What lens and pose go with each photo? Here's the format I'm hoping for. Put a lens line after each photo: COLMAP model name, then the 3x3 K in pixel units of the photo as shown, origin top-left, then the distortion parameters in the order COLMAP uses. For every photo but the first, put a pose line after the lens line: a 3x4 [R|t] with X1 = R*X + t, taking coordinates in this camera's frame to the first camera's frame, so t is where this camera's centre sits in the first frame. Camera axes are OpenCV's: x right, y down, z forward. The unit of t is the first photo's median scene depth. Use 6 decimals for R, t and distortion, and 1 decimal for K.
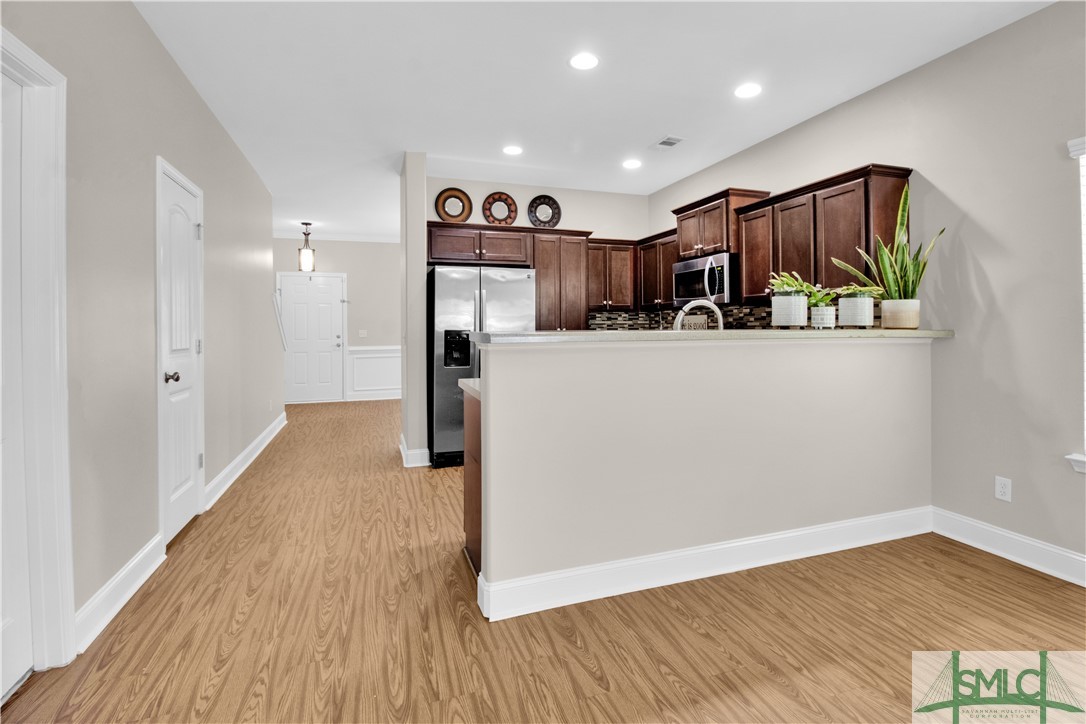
lens RADIAL K [[512.7, 0, 551.9], [0, 512.7, 324.1], [0, 0, 1]] dist [-0.024176, -0.000397]
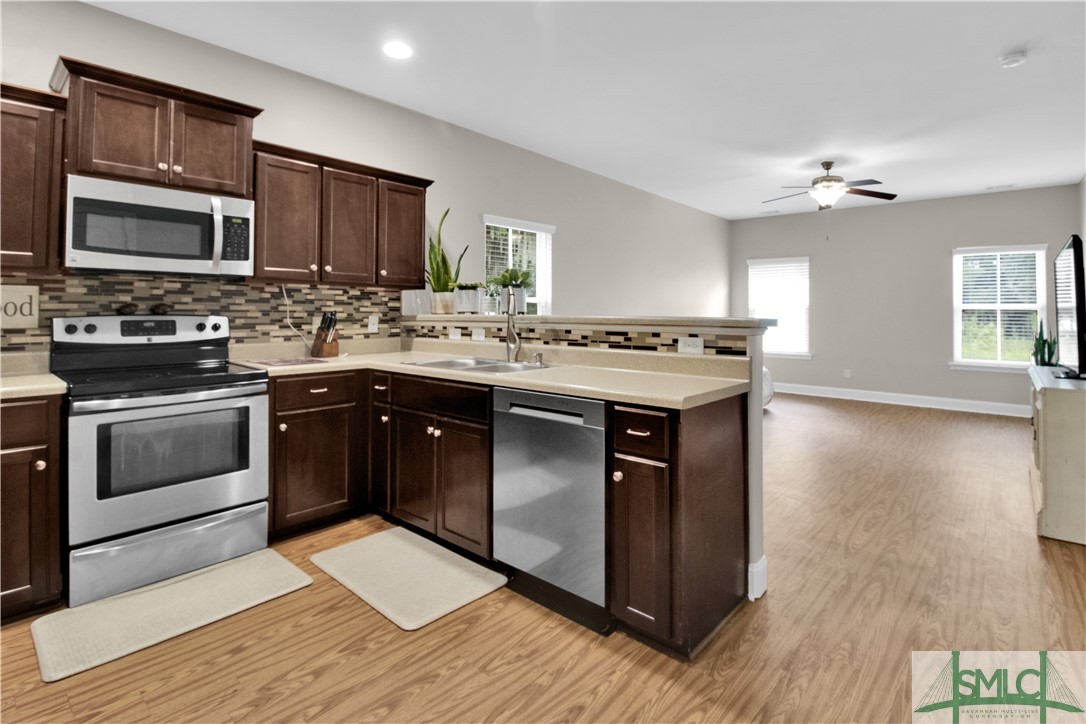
lens RADIAL K [[512.7, 0, 551.9], [0, 512.7, 324.1], [0, 0, 1]] dist [-0.024176, -0.000397]
pose [[-0.483740, -0.017558, 0.875036, -0.426646], [-0.010940, 0.999842, 0.014014, 0.007815], [-0.875144, -0.002794, -0.483855, 0.977221]]
